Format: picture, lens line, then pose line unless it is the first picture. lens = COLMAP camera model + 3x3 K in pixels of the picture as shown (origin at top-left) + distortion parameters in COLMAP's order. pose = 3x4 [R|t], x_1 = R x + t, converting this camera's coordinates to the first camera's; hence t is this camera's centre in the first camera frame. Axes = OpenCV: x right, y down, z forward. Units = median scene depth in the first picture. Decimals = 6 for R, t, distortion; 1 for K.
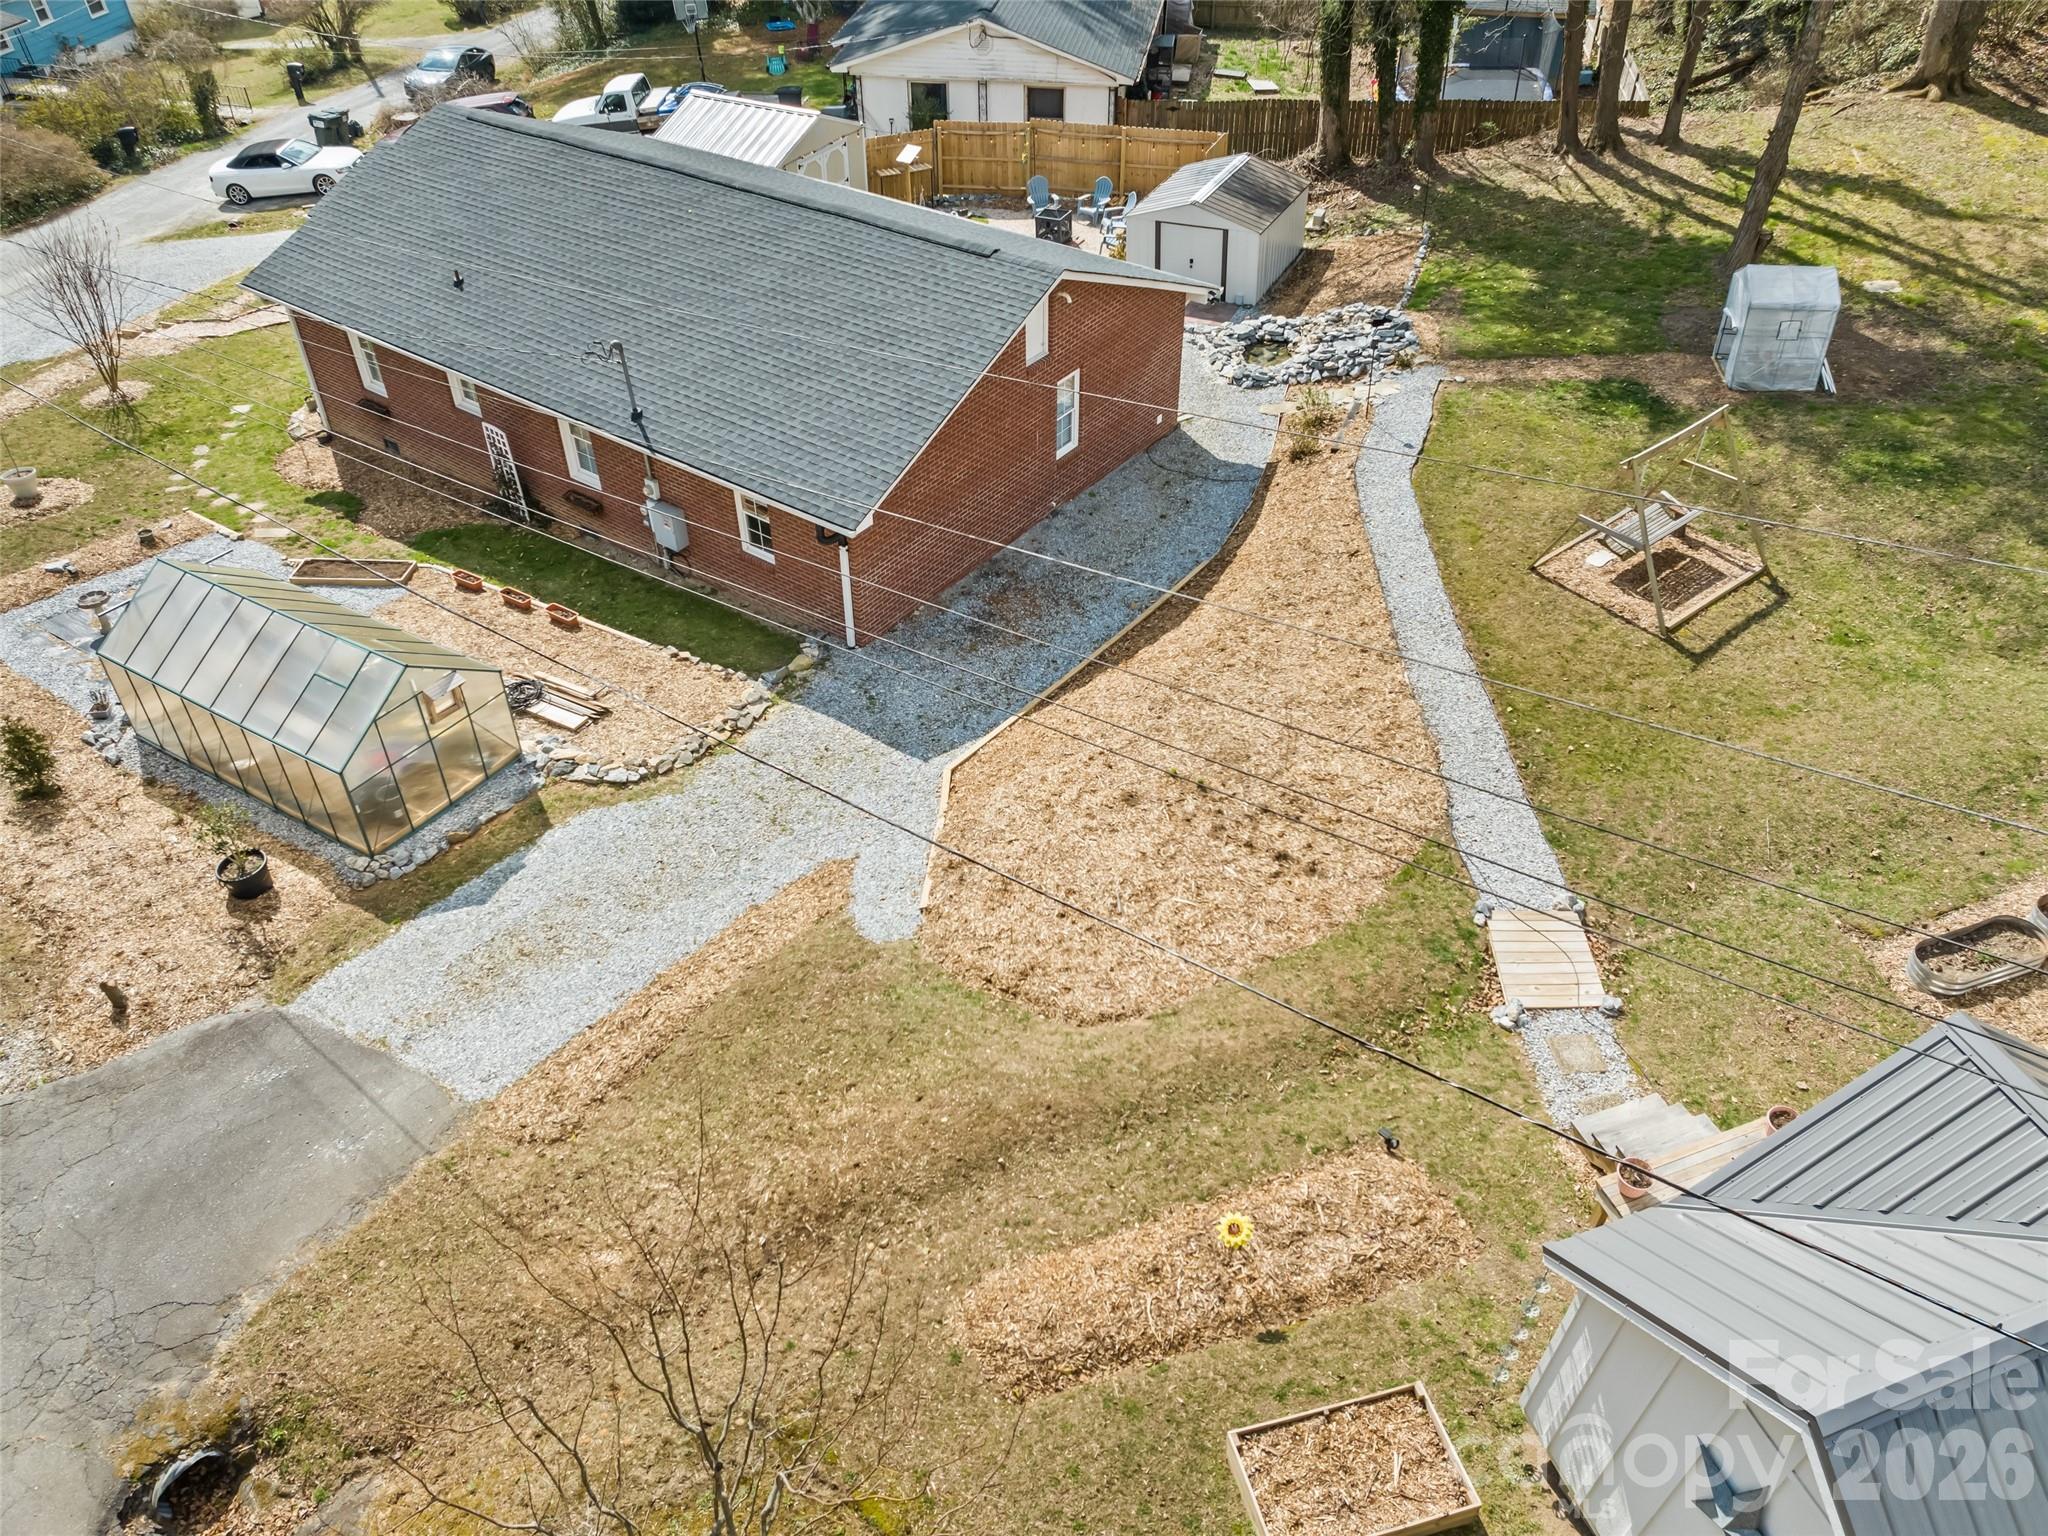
lens RADIAL K [[1432.7, 0, 1029.7], [0, 1432.7, 766.6], [0, 0, 1]] dist [-0.049714, 0.020366]
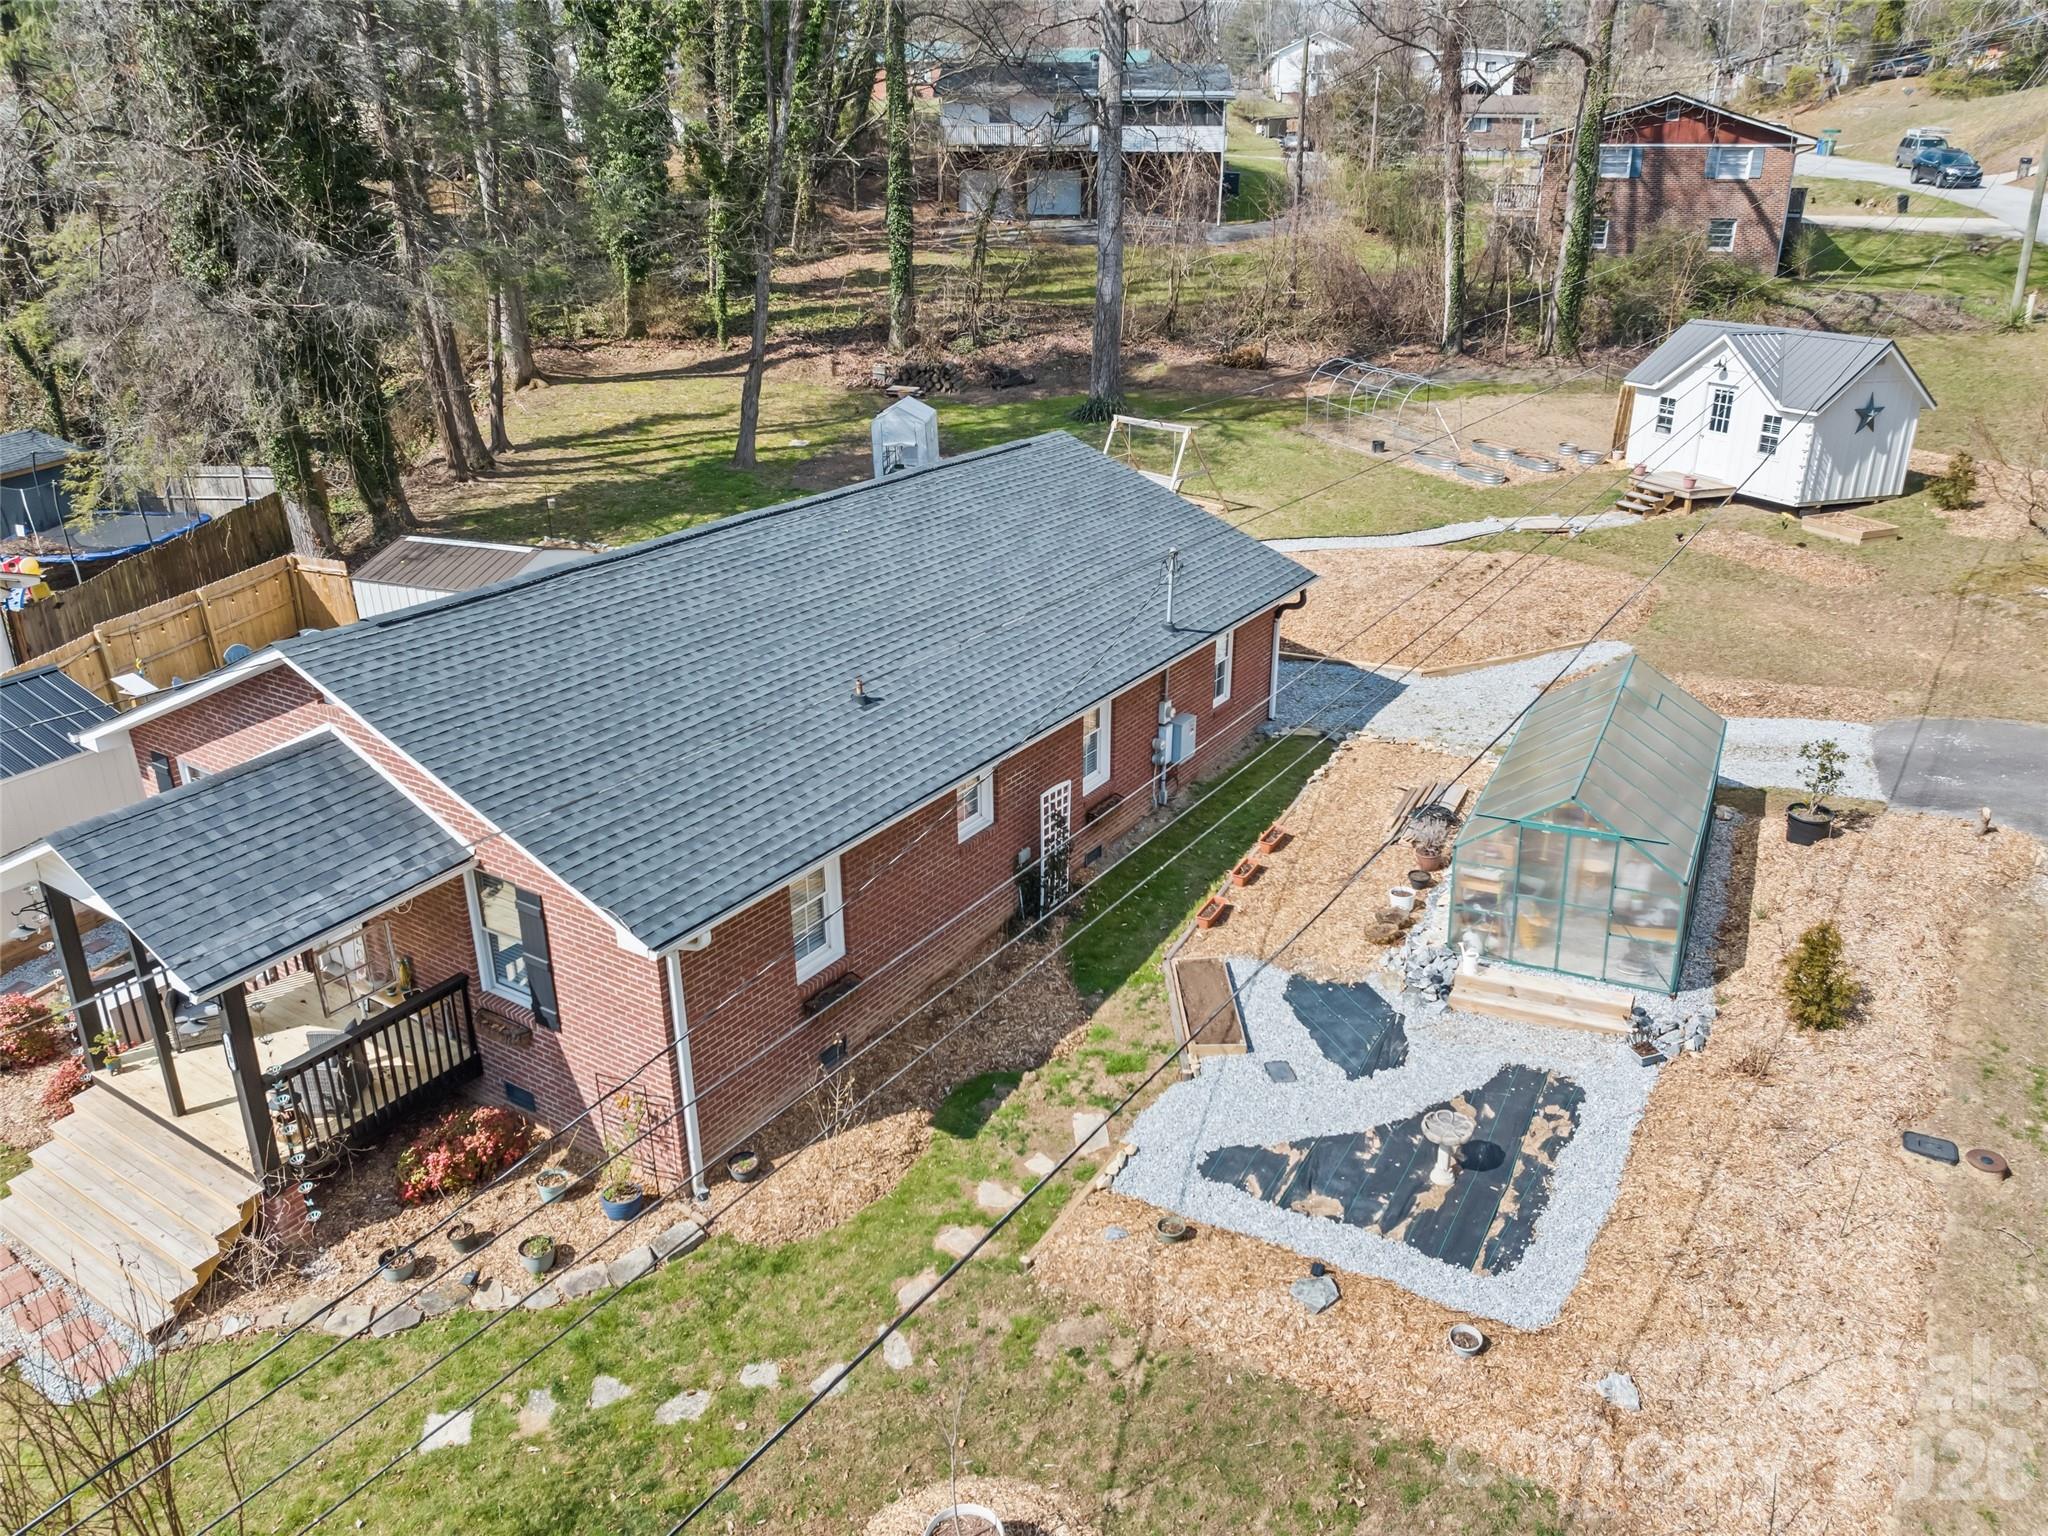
lens RADIAL K [[1425.2, 0, 1024.1], [0, 1425.2, 758.5], [0, 0, 1]] dist [-0.041611, 0.001508]
pose [[-0.050759, -0.379451, 0.923818, -0.997582], [0.648162, 0.691223, 0.319527, -0.470521], [-0.759809, 0.615002, 0.210860, 0.759223]]
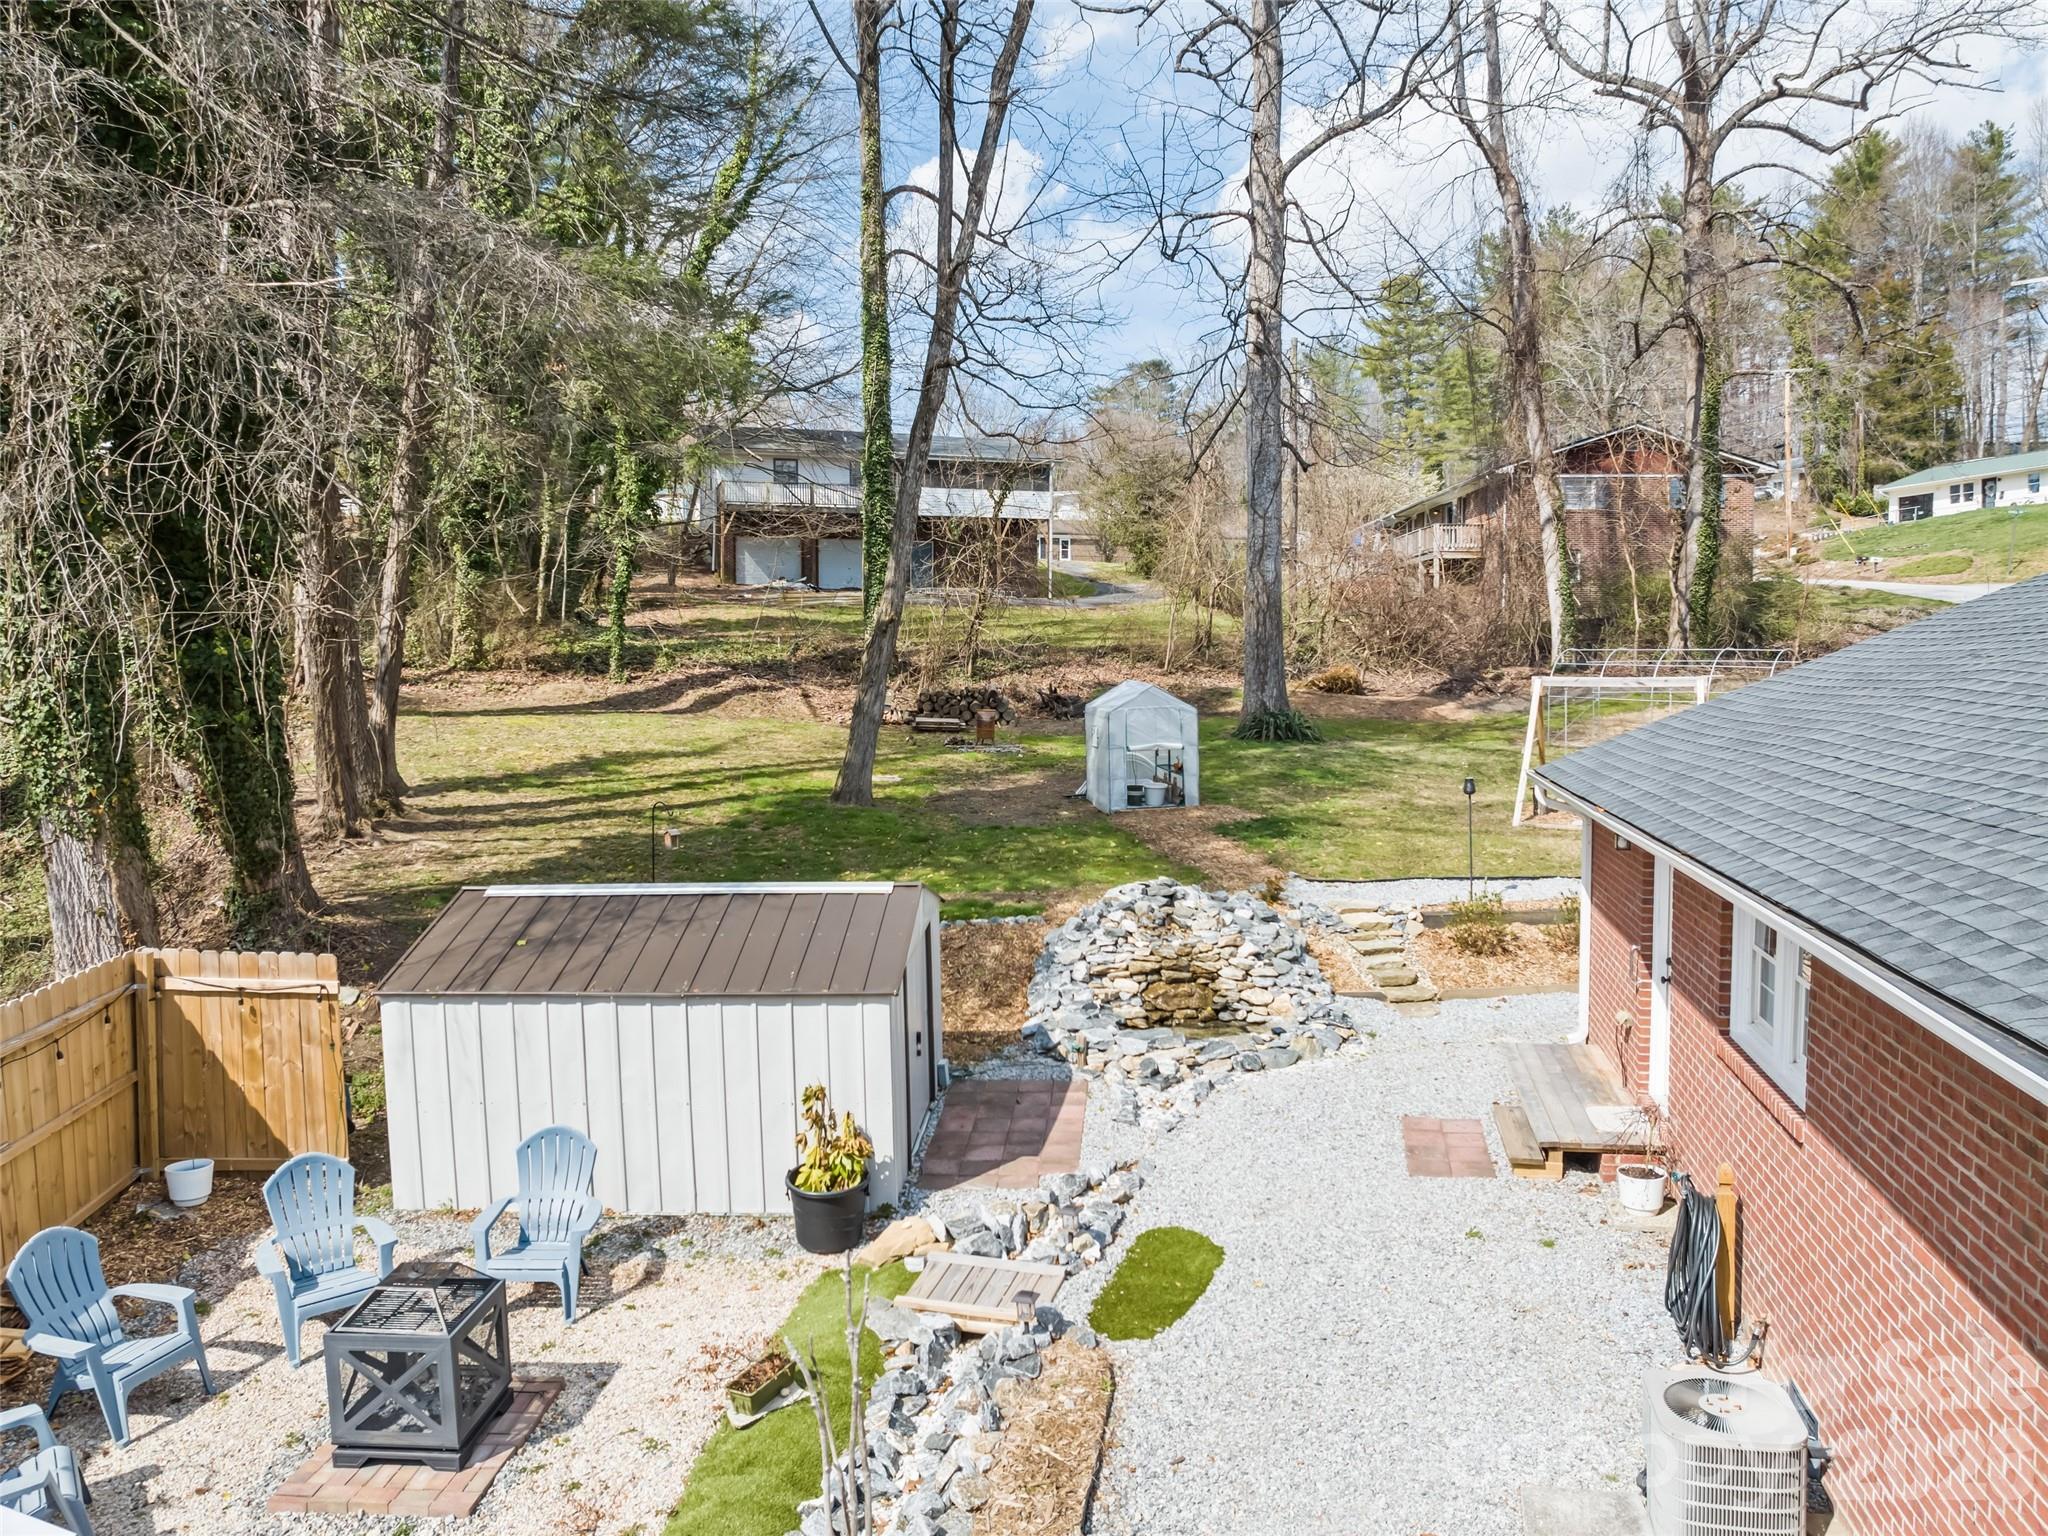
lens RADIAL K [[1432.7, 0, 1029.7], [0, 1432.7, 766.6], [0, 0, 1]] dist [-0.049714, 0.020366]
pose [[-0.390201, -0.063488, 0.918538, -0.270048], [0.600171, 0.739011, 0.306035, -0.624174], [-0.698240, 0.670695, -0.250259, 1.270590]]
